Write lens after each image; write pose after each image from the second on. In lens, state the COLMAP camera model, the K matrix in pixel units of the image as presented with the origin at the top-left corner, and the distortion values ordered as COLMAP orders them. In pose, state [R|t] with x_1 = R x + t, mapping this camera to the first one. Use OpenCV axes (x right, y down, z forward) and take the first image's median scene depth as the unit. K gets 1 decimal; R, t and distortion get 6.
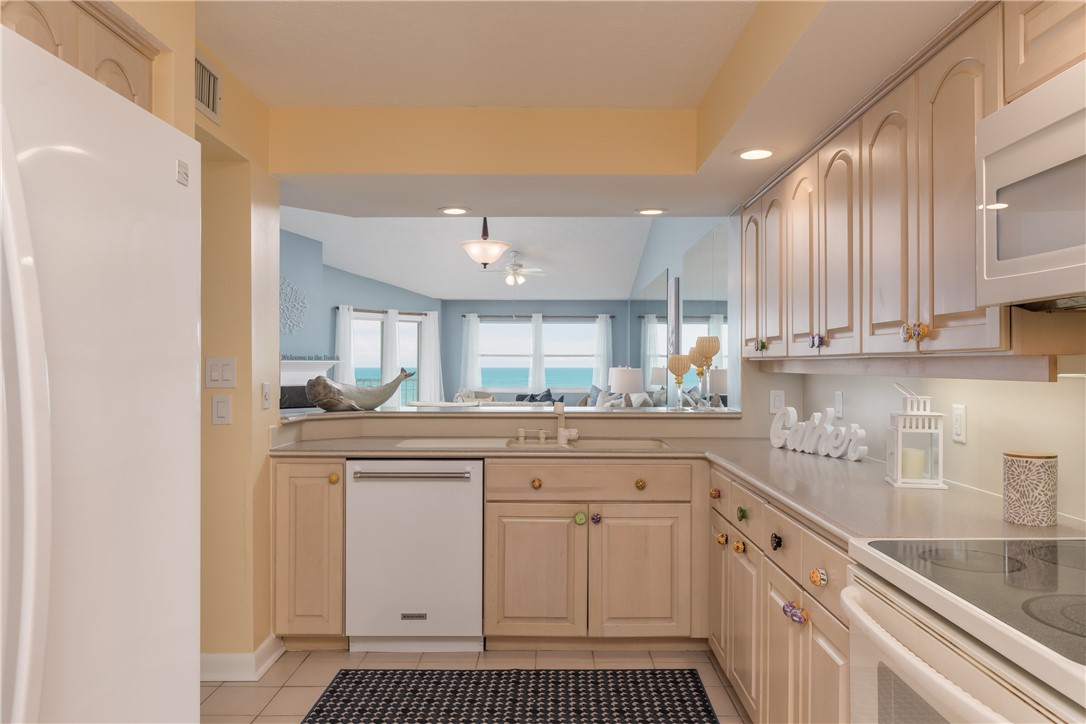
lens RADIAL K [[756.7, 0, 544.1], [0, 756.7, 363.4], [0, 0, 1]] dist [0.001322, 0.000116]
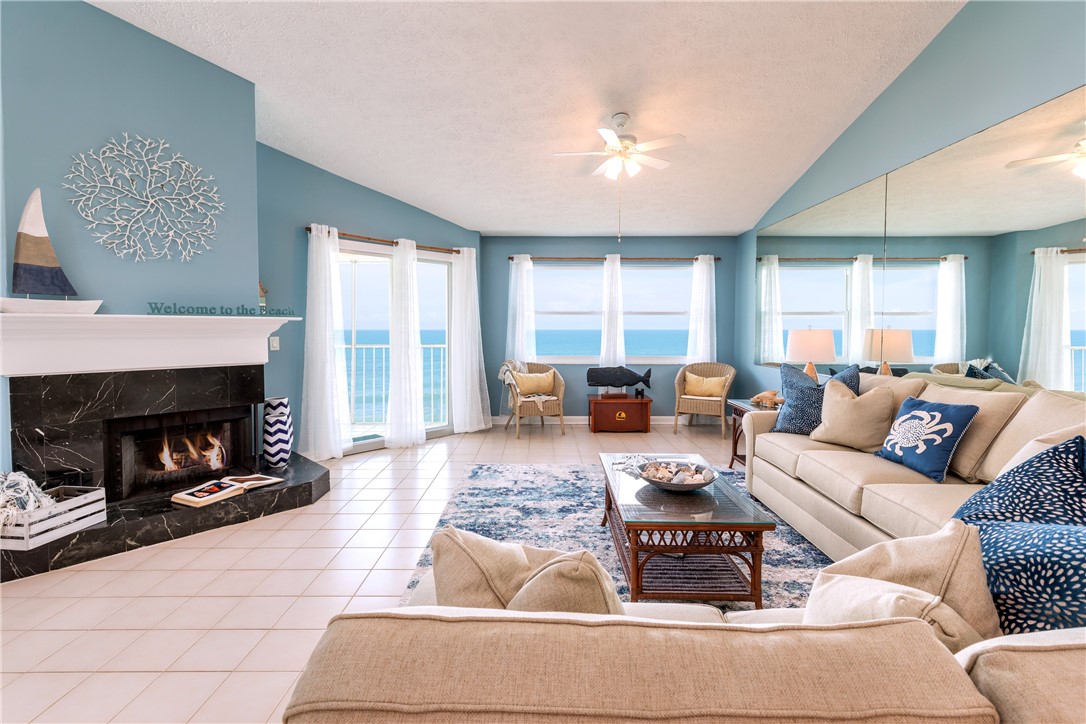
lens RADIAL K [[492.3, 0, 534.4], [0, 492.3, 348.6], [0, 0, 1]] dist [-0.002780, -0.000160]
pose [[0.999999, -0.000698, -0.000992, -0.087341], [0.000740, 0.999057, 0.043404, 0.003119], [0.000961, -0.043404, 0.999057, 0.555991]]
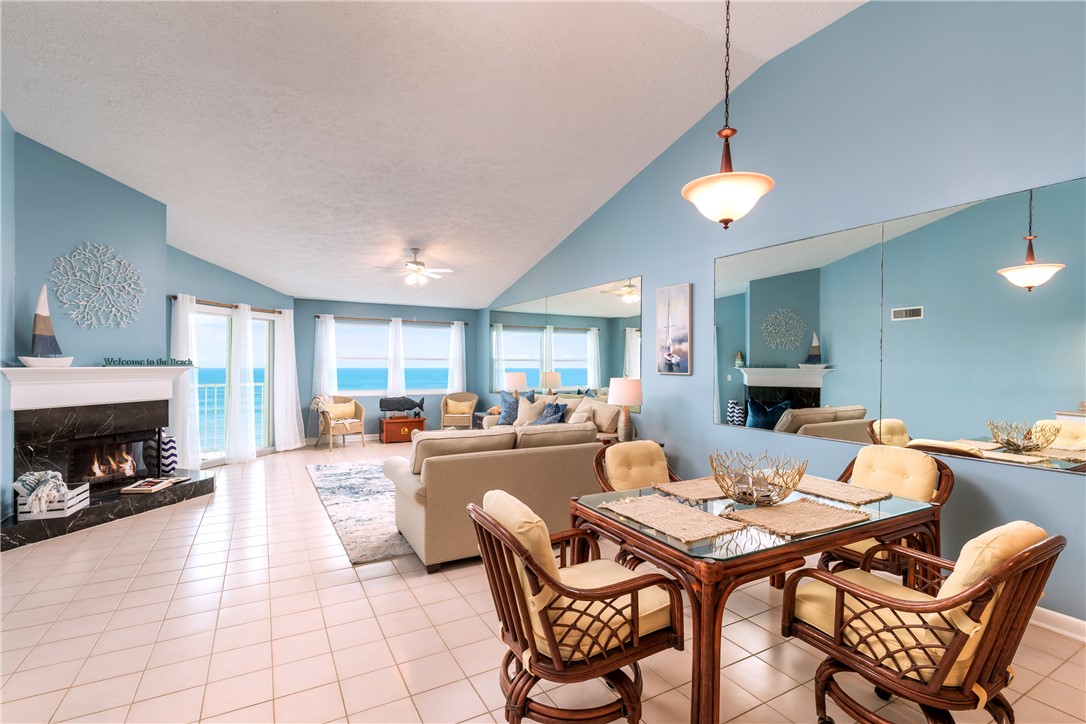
lens RADIAL K [[508.0, 0, 548.6], [0, 508.0, 364.1], [0, 0, 1]] dist [0.001362, 0.000115]
pose [[0.863710, 0.001744, 0.503985, -0.185233], [-0.004462, 0.999981, 0.004187, -0.007658], [-0.503969, -0.005865, 0.863702, 0.322078]]
